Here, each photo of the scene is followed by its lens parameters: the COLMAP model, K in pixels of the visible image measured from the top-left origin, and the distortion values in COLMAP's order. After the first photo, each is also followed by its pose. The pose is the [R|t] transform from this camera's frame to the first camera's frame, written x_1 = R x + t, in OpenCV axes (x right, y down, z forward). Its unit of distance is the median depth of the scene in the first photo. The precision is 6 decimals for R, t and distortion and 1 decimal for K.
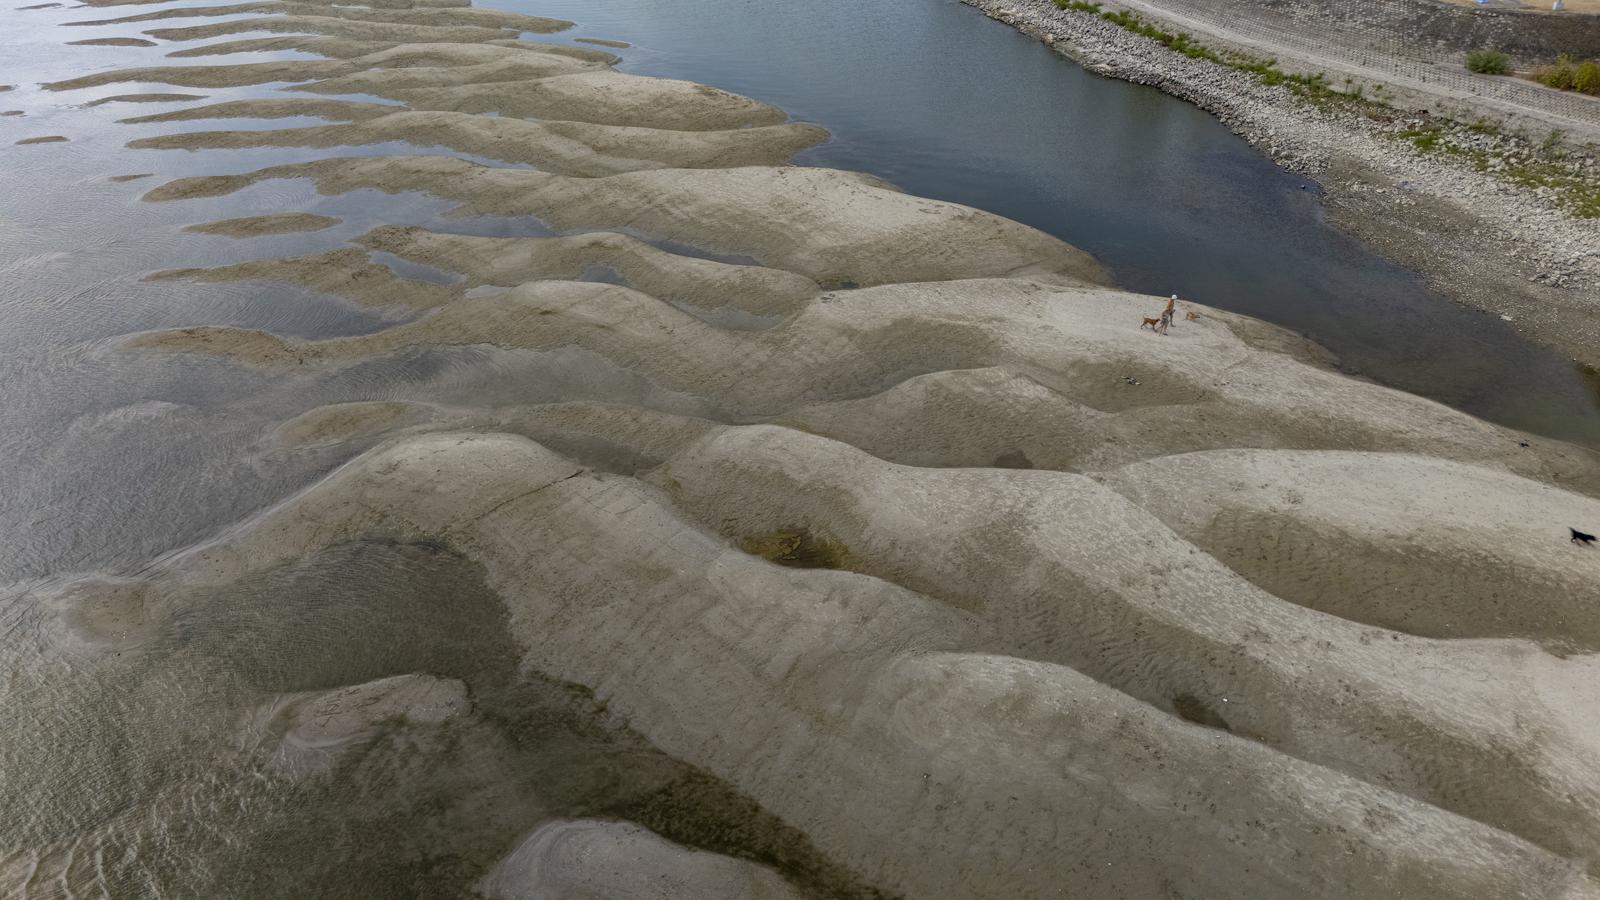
lens RADIAL K [[1181.7, 0, 804.9], [0, 1181.7, 445.2], [0, 0, 1]] dist [0.067118, -0.060774]
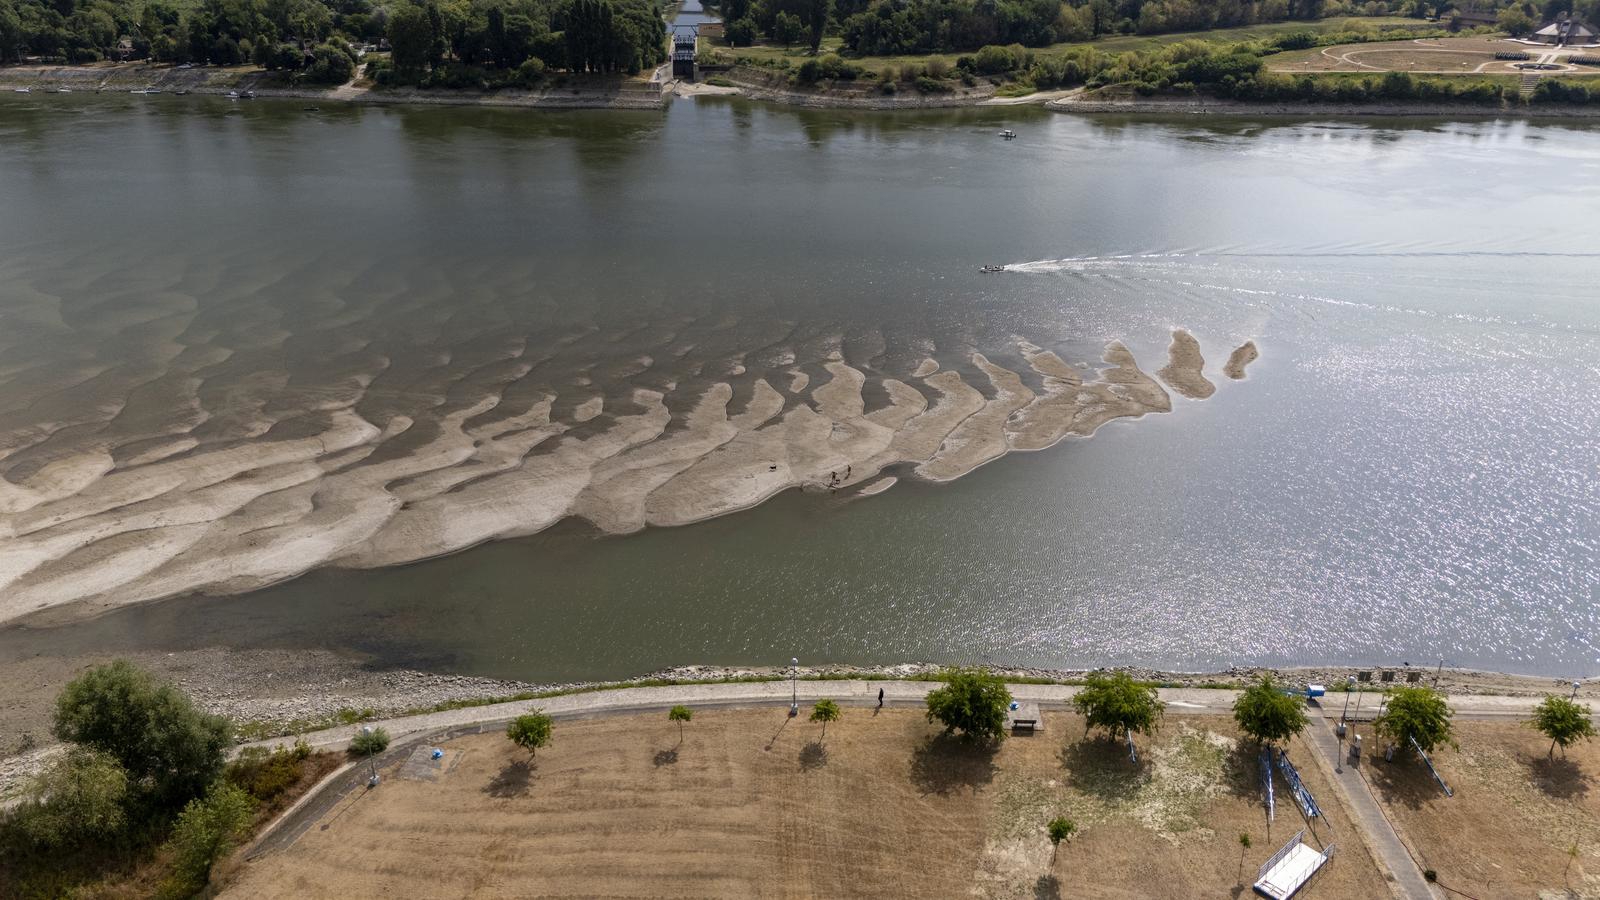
lens RADIAL K [[1181.7, 0, 804.9], [0, 1181.7, 445.2], [0, 0, 1]] dist [0.067118, -0.060774]
pose [[-0.256275, 0.394014, -0.882653, 2.477423], [-0.513990, 0.717799, 0.469658, -2.317175], [0.818619, 0.574036, 0.018565, 2.108839]]
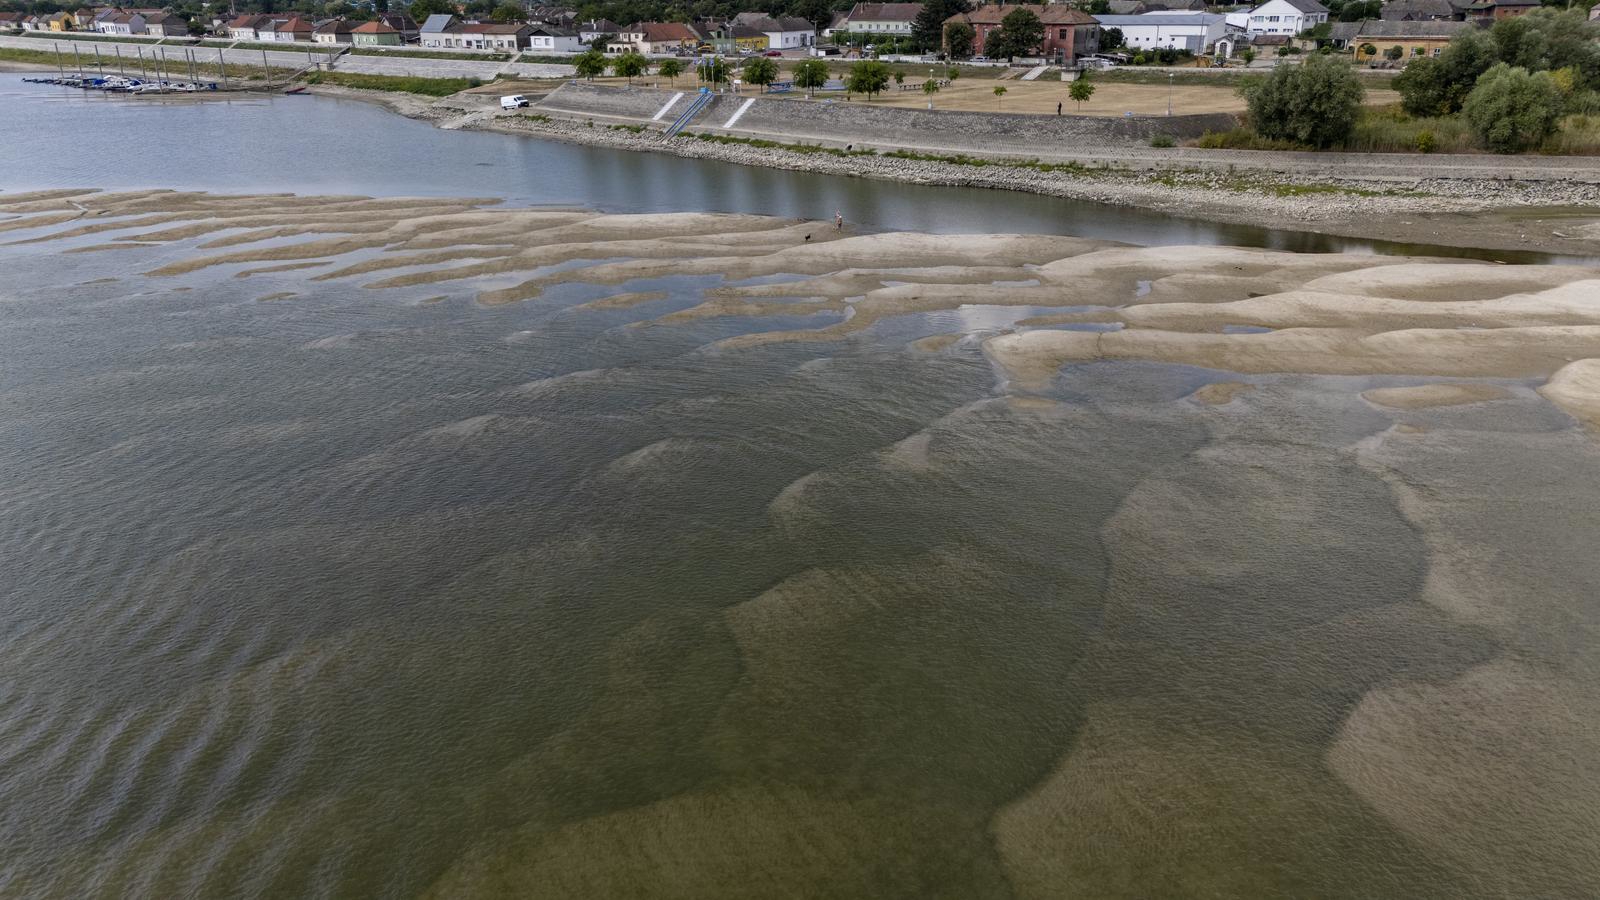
lens RADIAL K [[1181.7, 0, 804.9], [0, 1181.7, 445.2], [0, 0, 1]] dist [0.067118, -0.060774]
pose [[0.838359, -0.198271, 0.507782, -1.499981], [0.293297, 0.949249, -0.113592, 0.255054], [-0.459489, 0.244162, 0.853964, -0.216476]]
